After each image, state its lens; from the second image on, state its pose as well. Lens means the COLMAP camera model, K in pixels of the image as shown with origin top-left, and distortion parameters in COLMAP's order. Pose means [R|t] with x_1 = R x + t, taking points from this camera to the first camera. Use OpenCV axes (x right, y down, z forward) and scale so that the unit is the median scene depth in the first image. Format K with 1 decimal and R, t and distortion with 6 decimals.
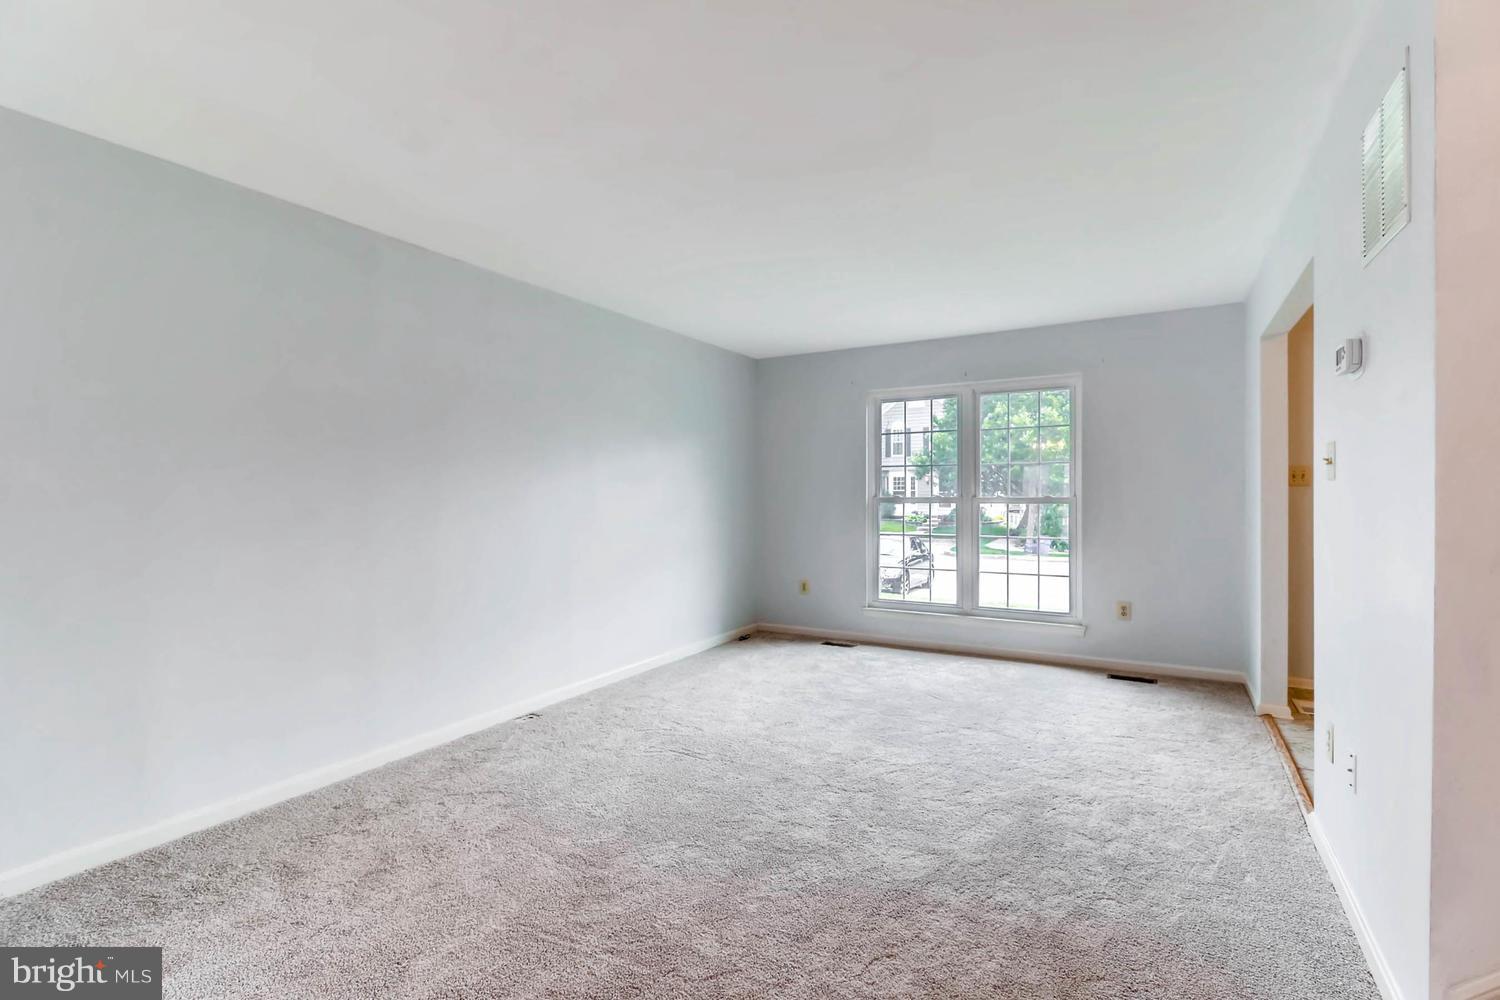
lens RADIAL K [[689.8, 0, 750.9], [0, 689.8, 494.7], [0, 0, 1]] dist [0.003818, -0.007362]
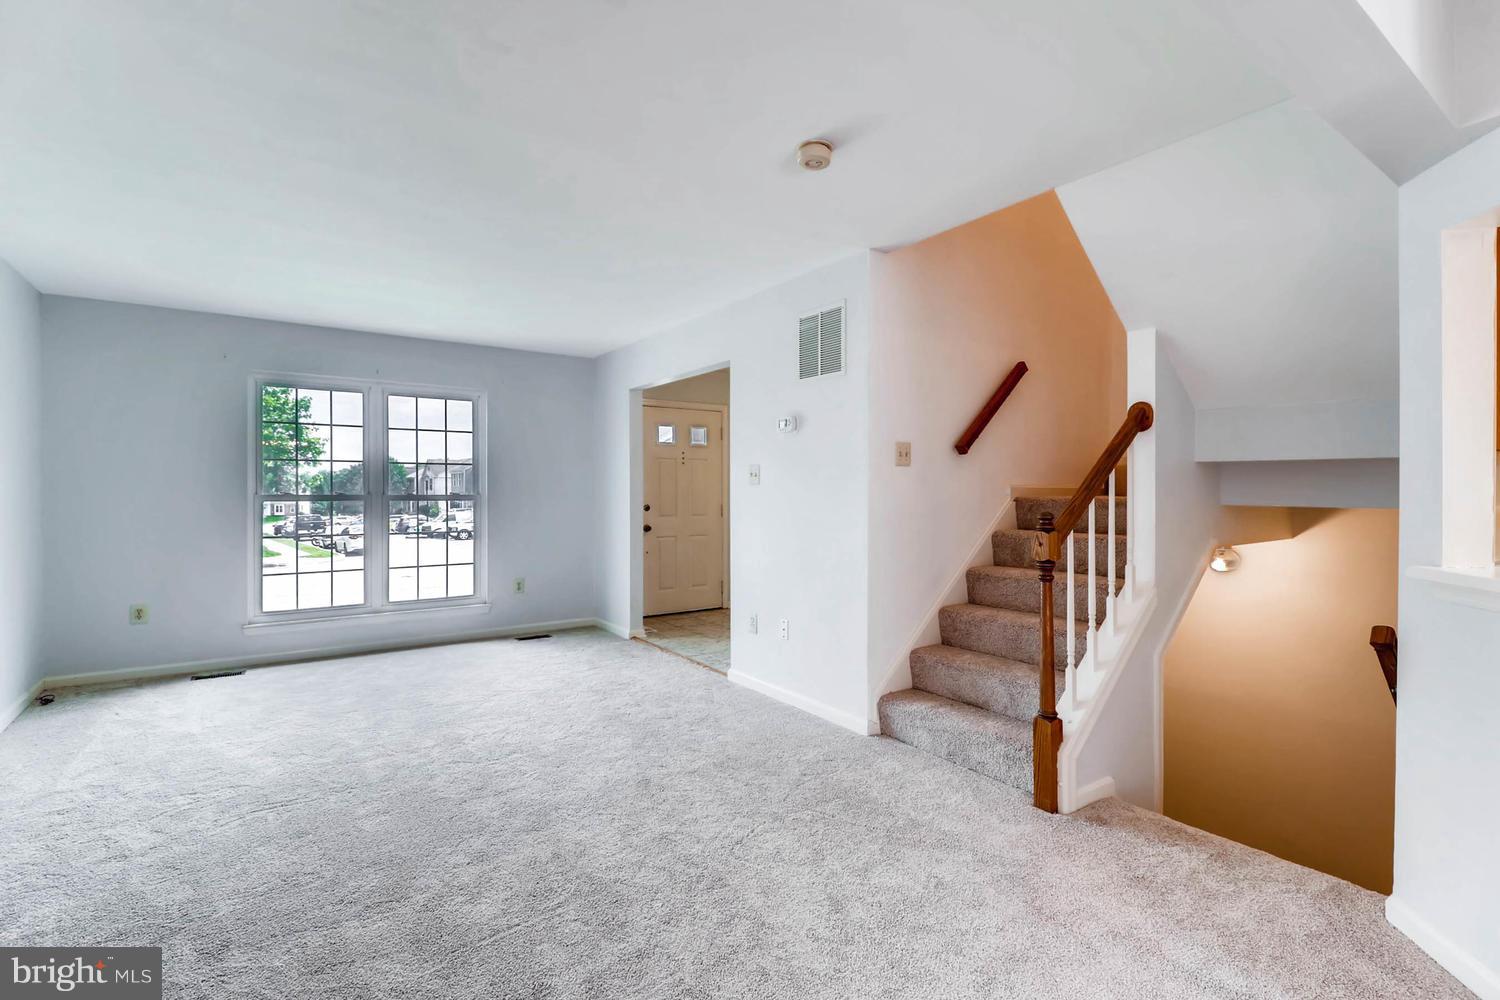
lens RADIAL K [[689.8, 0, 749.8], [0, 689.8, 498.4], [0, 0, 1]] dist [0.003818, -0.007362]
pose [[0.421529, -0.004313, 0.906805, -0.457648], [-0.001594, 0.999984, 0.005498, 0.003903], [-0.906813, -0.003763, 0.421515, 0.114532]]
